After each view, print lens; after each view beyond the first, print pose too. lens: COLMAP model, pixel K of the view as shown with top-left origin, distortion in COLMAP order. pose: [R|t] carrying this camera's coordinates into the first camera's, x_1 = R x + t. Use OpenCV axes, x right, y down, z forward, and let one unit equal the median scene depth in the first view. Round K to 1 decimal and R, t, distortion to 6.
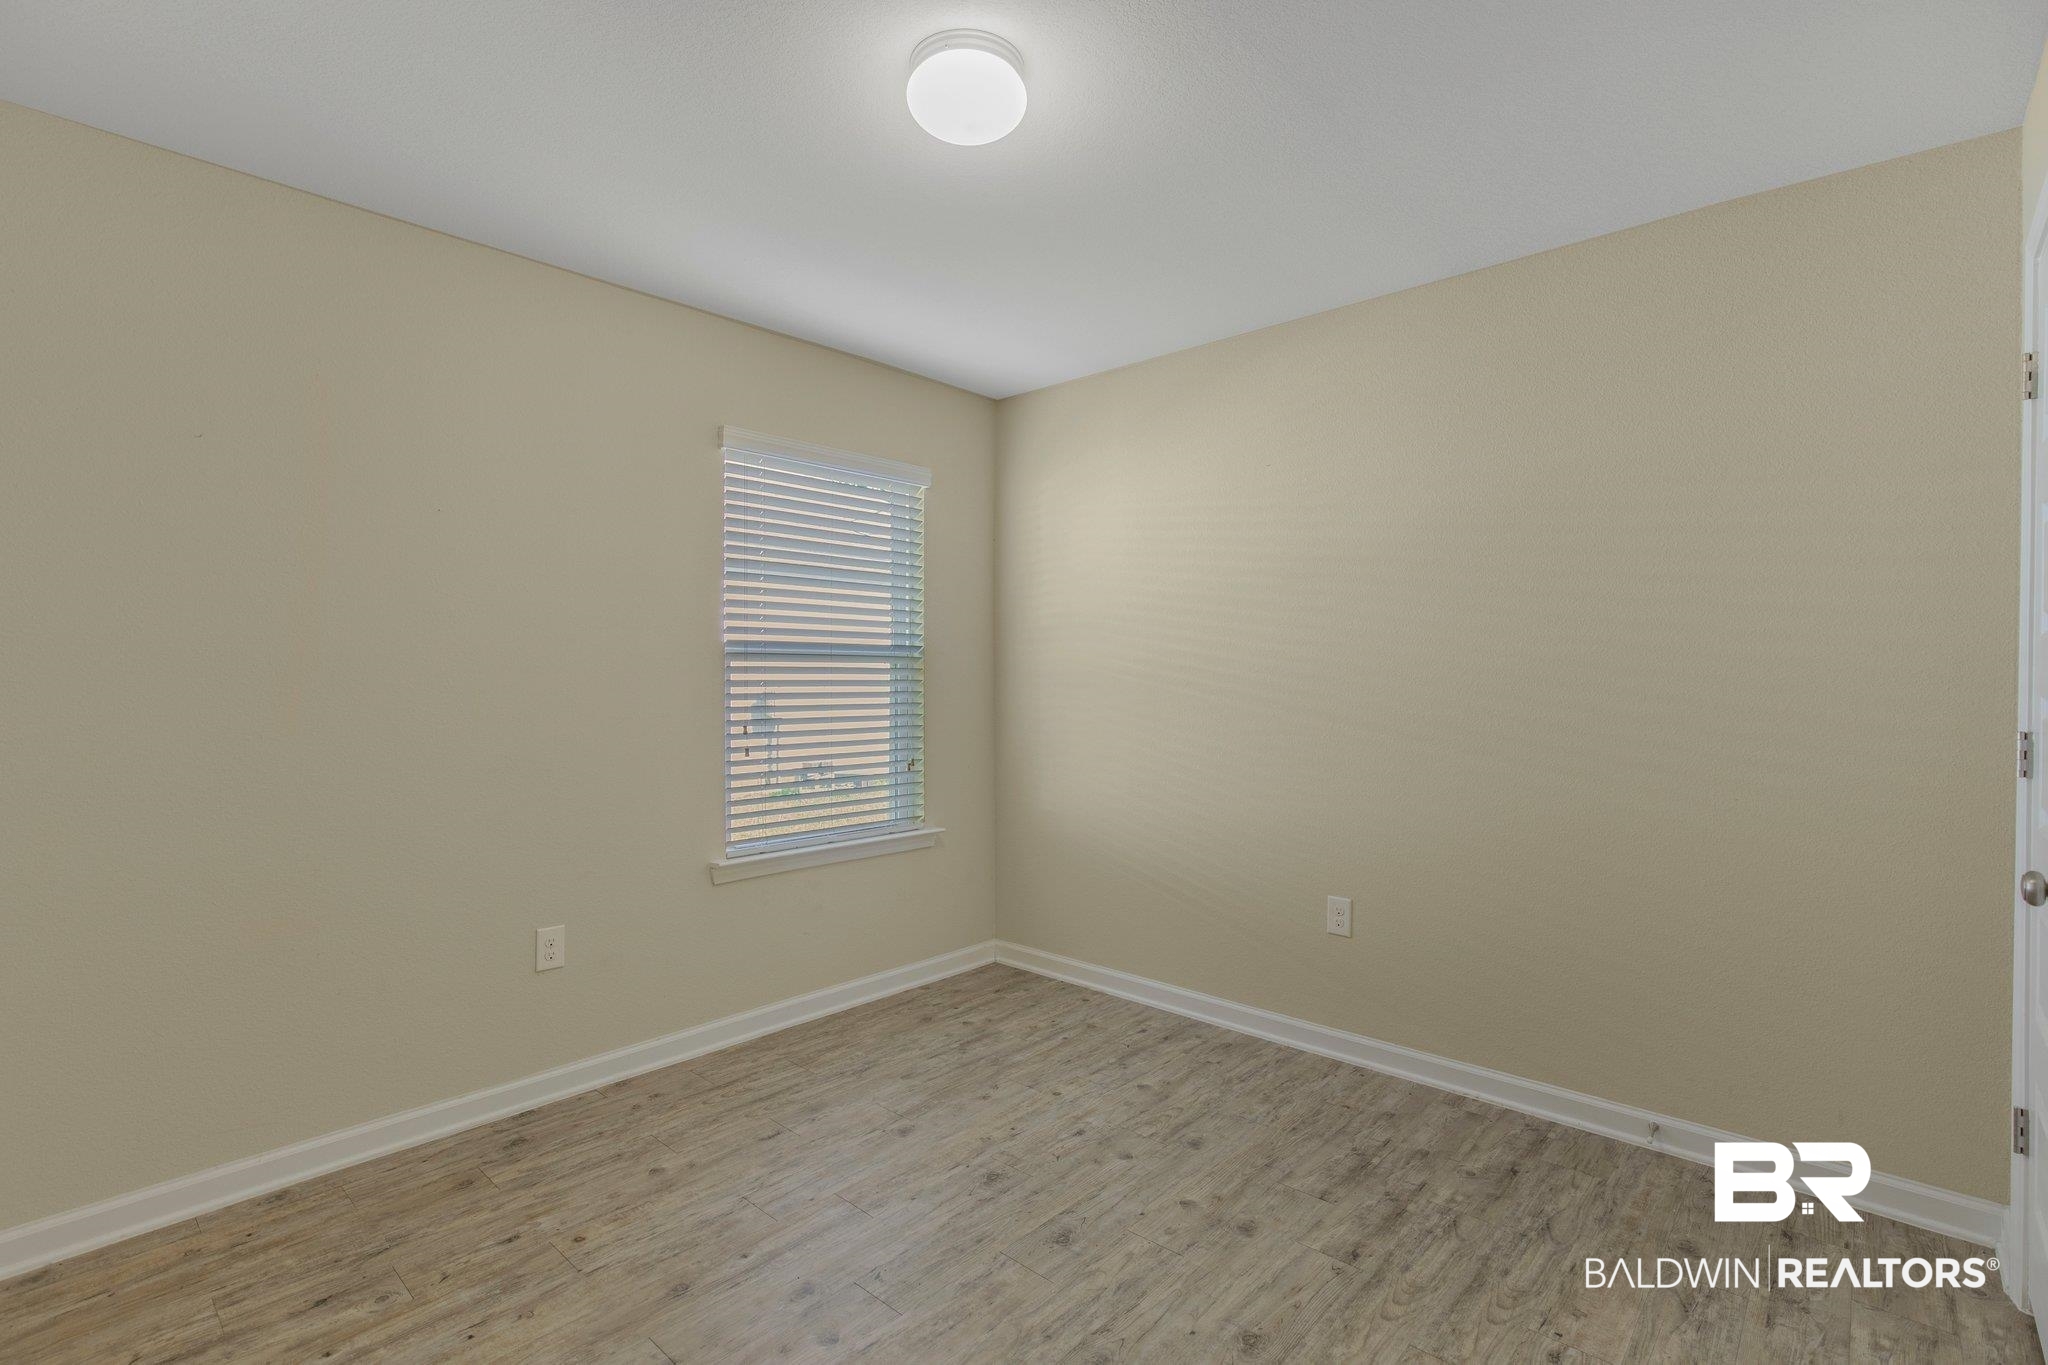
lens RADIAL K [[938.2, 0, 994.9], [0, 938.2, 686.2], [0, 0, 1]] dist [-0.007270, 0.001581]
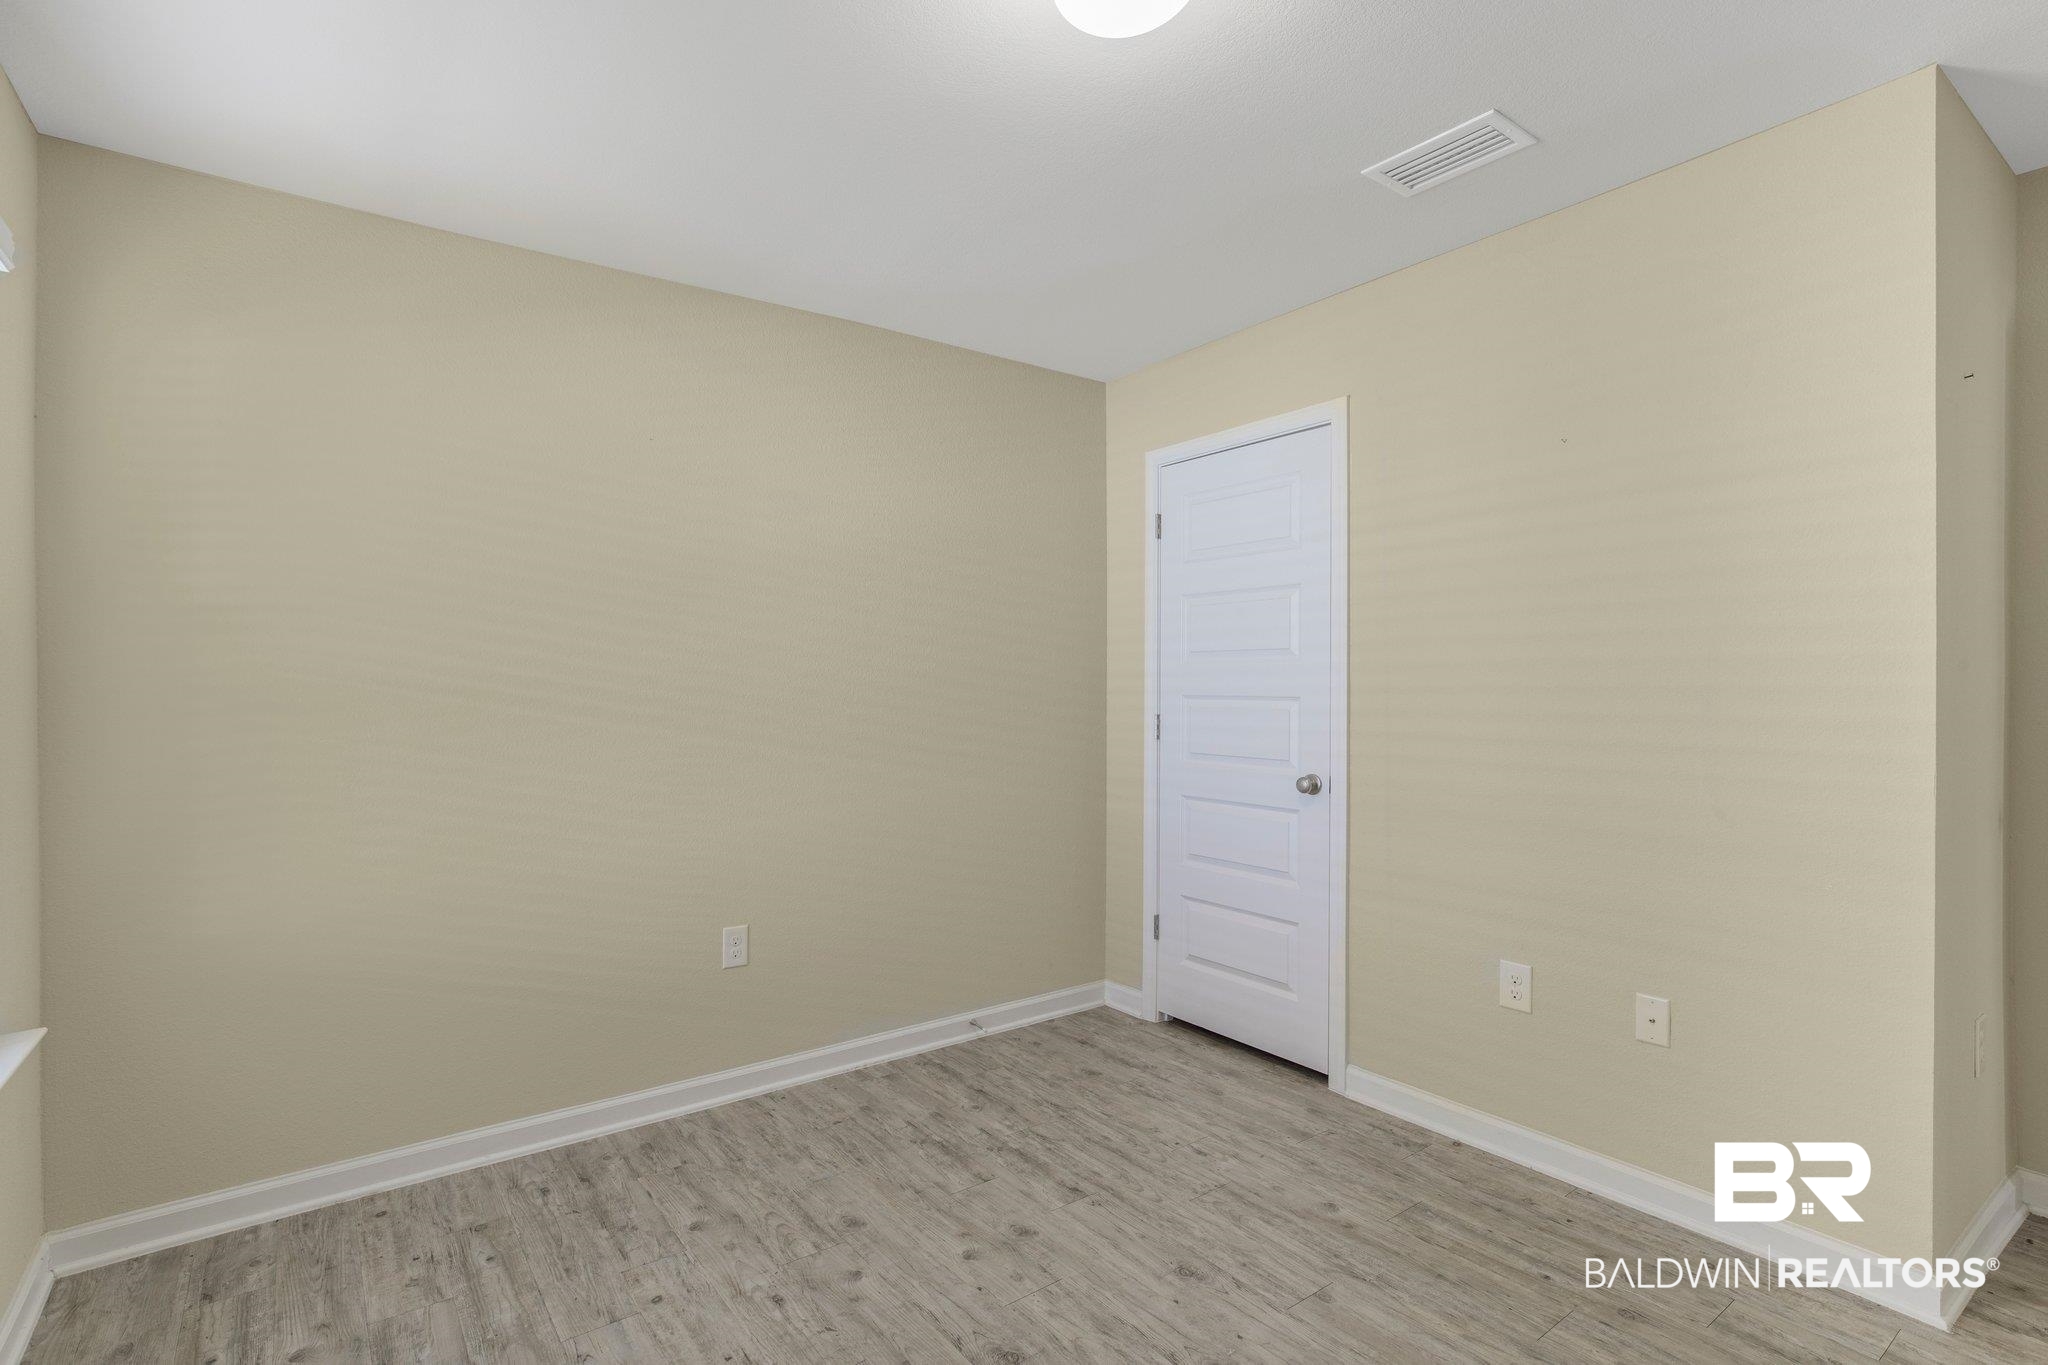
lens RADIAL K [[938.2, 0, 994.9], [0, 938.2, 686.2], [0, 0, 1]] dist [-0.007270, 0.001581]
pose [[0.218149, -0.002254, 0.975913, -0.573592], [0.021064, 0.999775, -0.002400, -0.008982], [-0.975688, 0.021080, 0.218148, 0.625280]]
